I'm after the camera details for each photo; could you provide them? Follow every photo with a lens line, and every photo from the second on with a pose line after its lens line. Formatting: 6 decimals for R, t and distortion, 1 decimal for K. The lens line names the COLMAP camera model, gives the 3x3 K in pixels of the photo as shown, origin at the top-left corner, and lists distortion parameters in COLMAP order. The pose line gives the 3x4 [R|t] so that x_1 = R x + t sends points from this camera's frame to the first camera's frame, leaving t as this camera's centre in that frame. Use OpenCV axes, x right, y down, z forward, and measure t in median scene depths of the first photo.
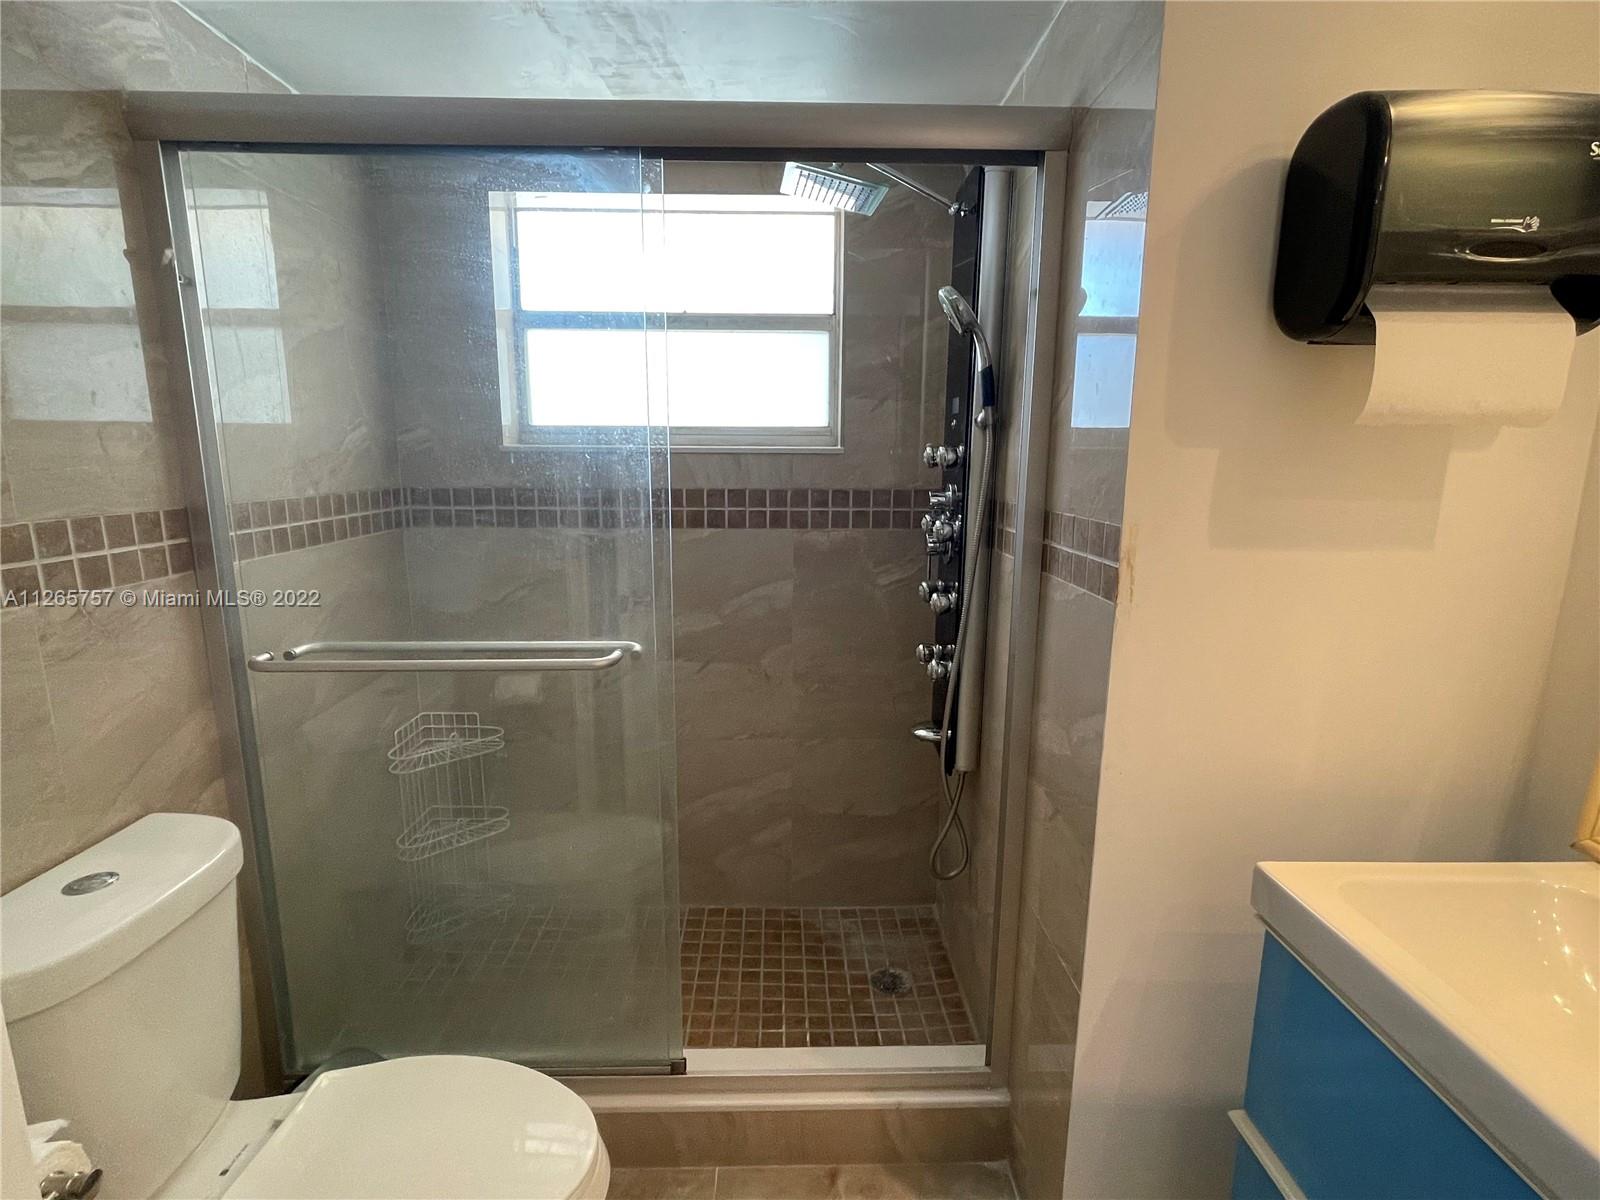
lens RADIAL K [[789.9, 0, 798.4], [0, 789.9, 605.9], [0, 0, 1]] dist [-0.000321, 0.002611]
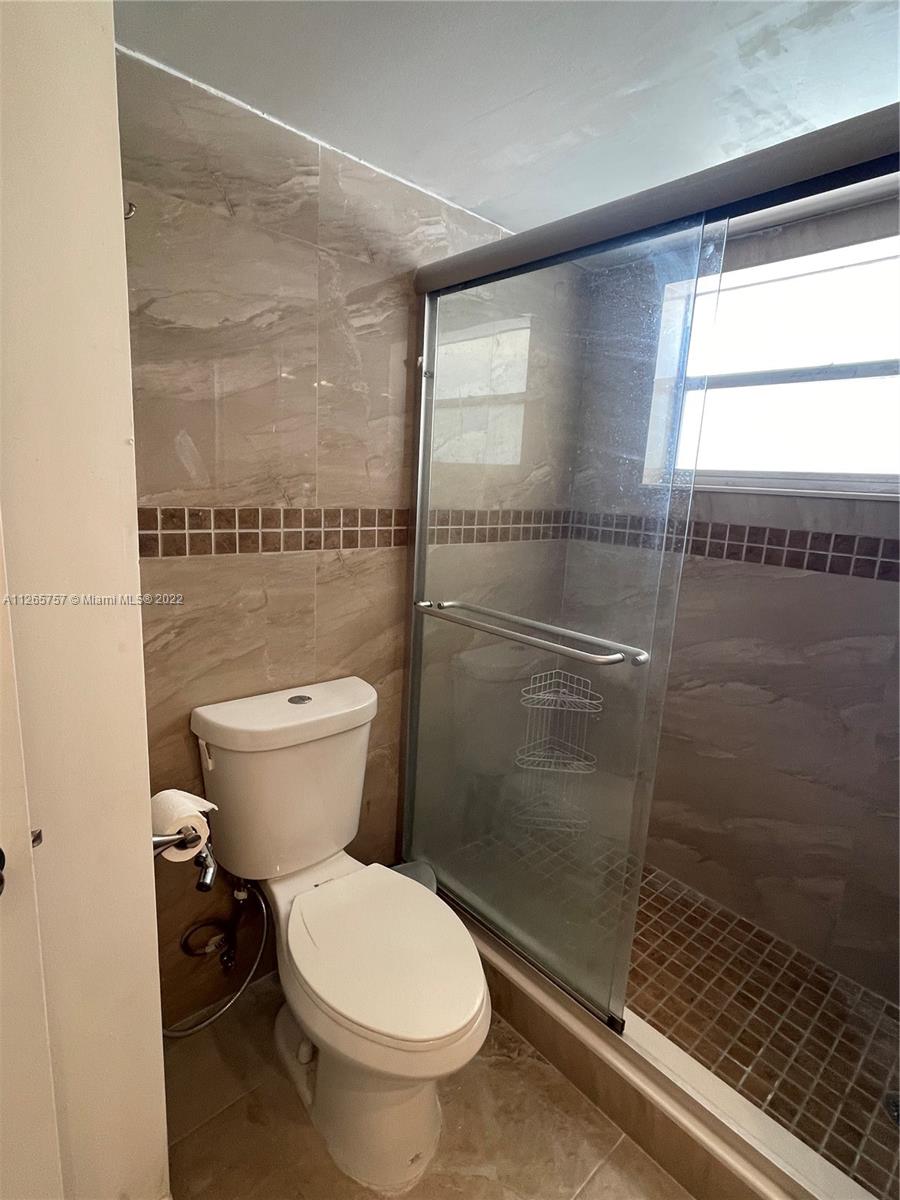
lens RADIAL K [[592.4, 0, 450.5], [0, 592.4, 599.7], [0, 0, 1]] dist [-0.000321, 0.002611]
pose [[0.655890, 0.177700, -0.733642, 0.203433], [-0.192689, 0.979112, 0.064889, -0.026409], [0.729848, 0.098804, 0.676431, 0.177284]]
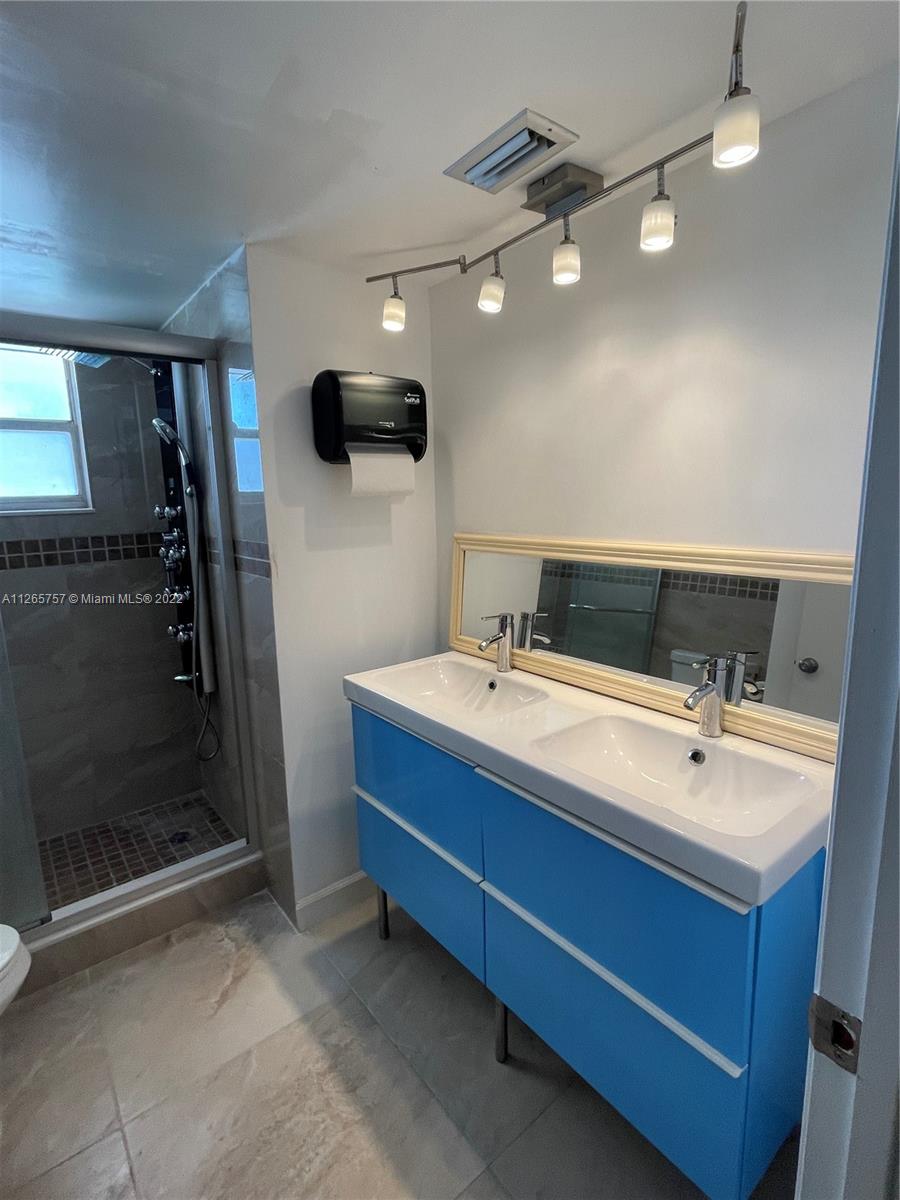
lens RADIAL K [[580.0, 0, 449.3], [0, 580.0, 598.5], [0, 0, 1]] dist [-0.004629, -0.006368]
pose [[0.792757, -0.131020, 0.595290, -0.113021], [0.145368, 0.989084, 0.024102, 0.056823], [-0.591950, 0.067429, 0.803149, -0.383760]]
